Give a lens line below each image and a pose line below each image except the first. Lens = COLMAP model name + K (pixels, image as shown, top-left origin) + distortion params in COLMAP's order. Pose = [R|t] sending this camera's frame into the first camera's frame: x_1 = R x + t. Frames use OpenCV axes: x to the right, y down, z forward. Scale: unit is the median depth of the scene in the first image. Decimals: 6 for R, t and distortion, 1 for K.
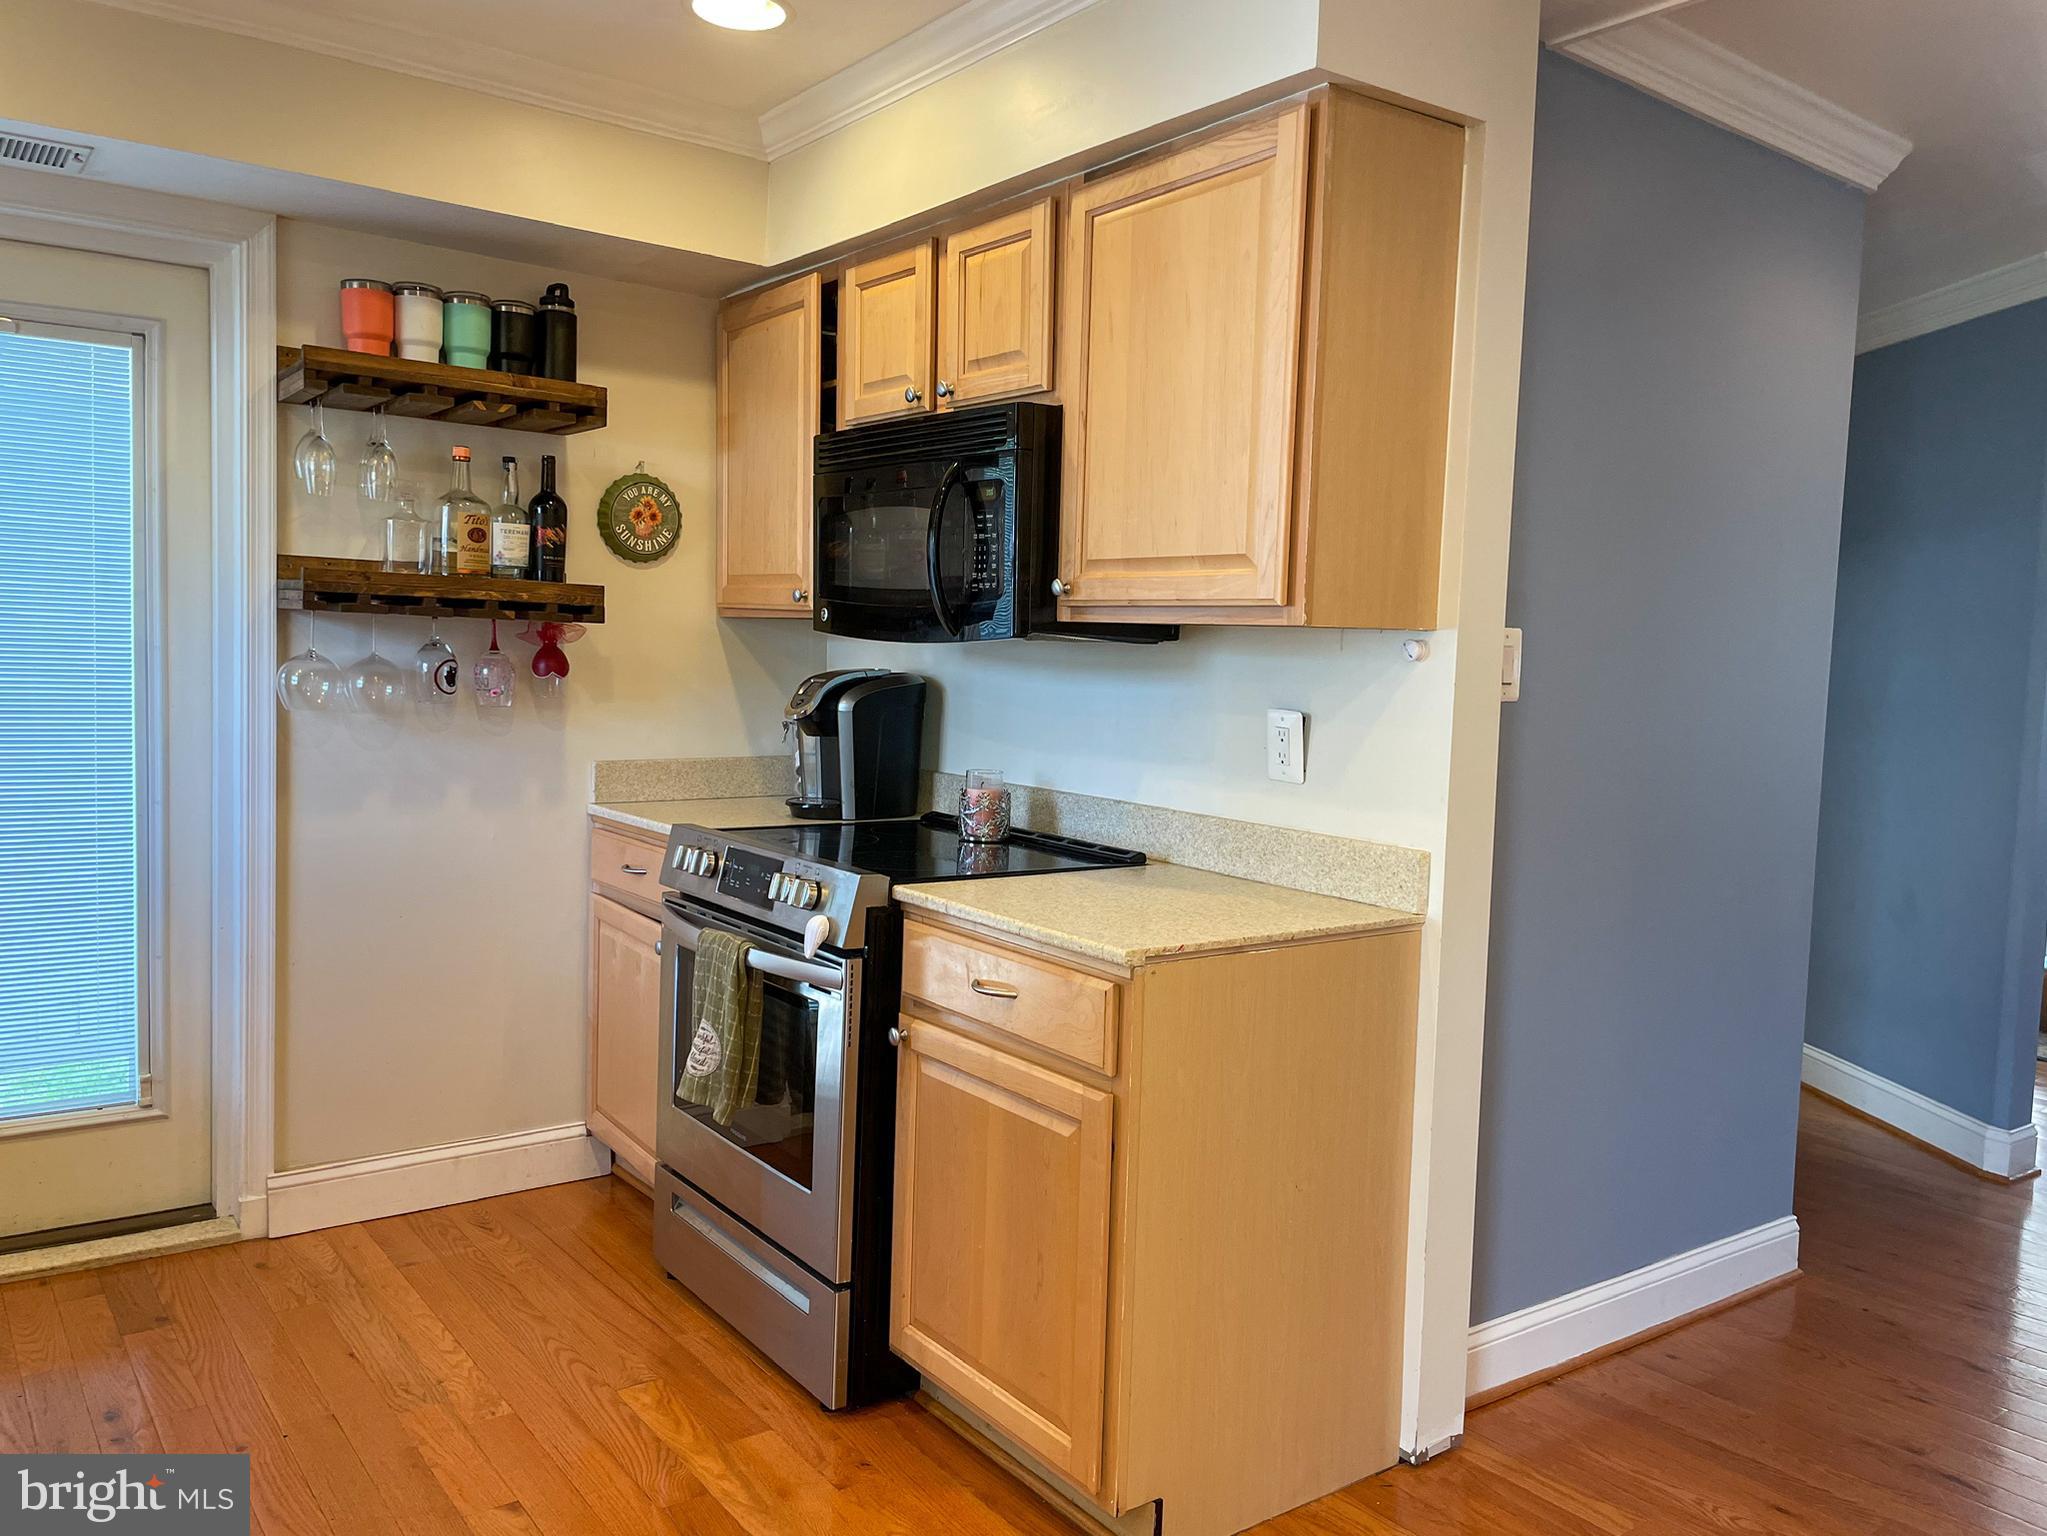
lens RADIAL K [[1545.6, 0, 1043.8], [0, 1545.6, 761.2], [0, 0, 1]] dist [0.082762, -0.108599]
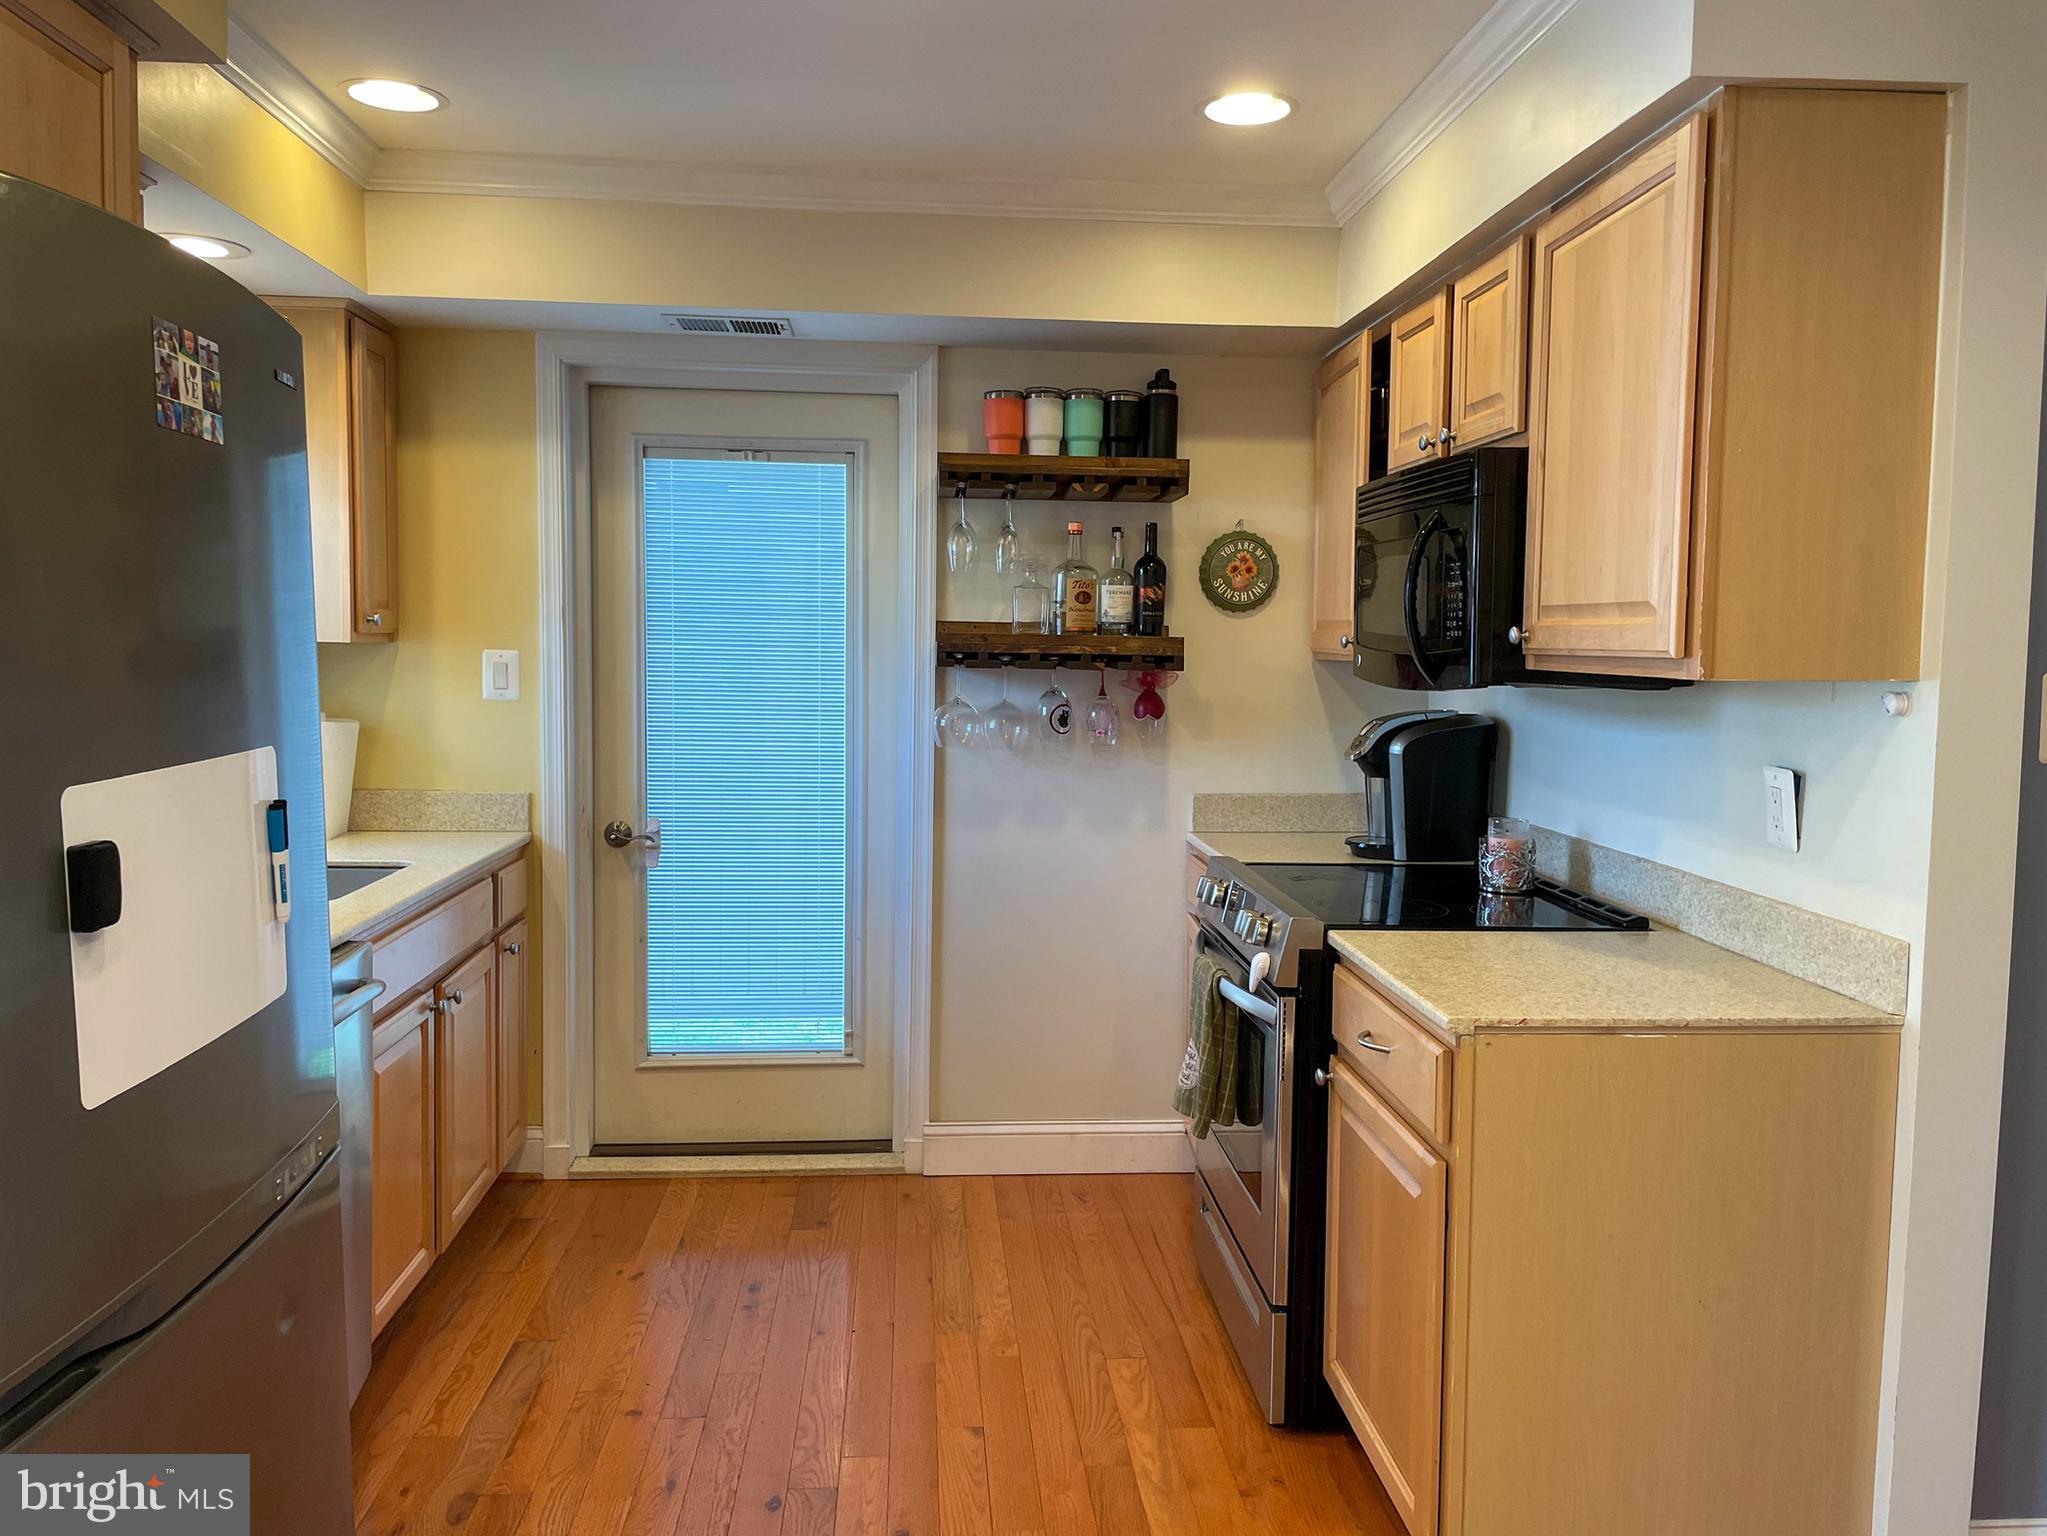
lens RADIAL K [[1545.6, 0, 1029.1], [0, 1545.6, 760.2], [0, 0, 1]] dist [0.082762, -0.108599]
pose [[0.840112, 0.019133, -0.542076, 0.256968], [-0.024997, 0.999682, -0.003456, -0.021446], [0.541837, 0.016454, 0.840322, 0.017448]]
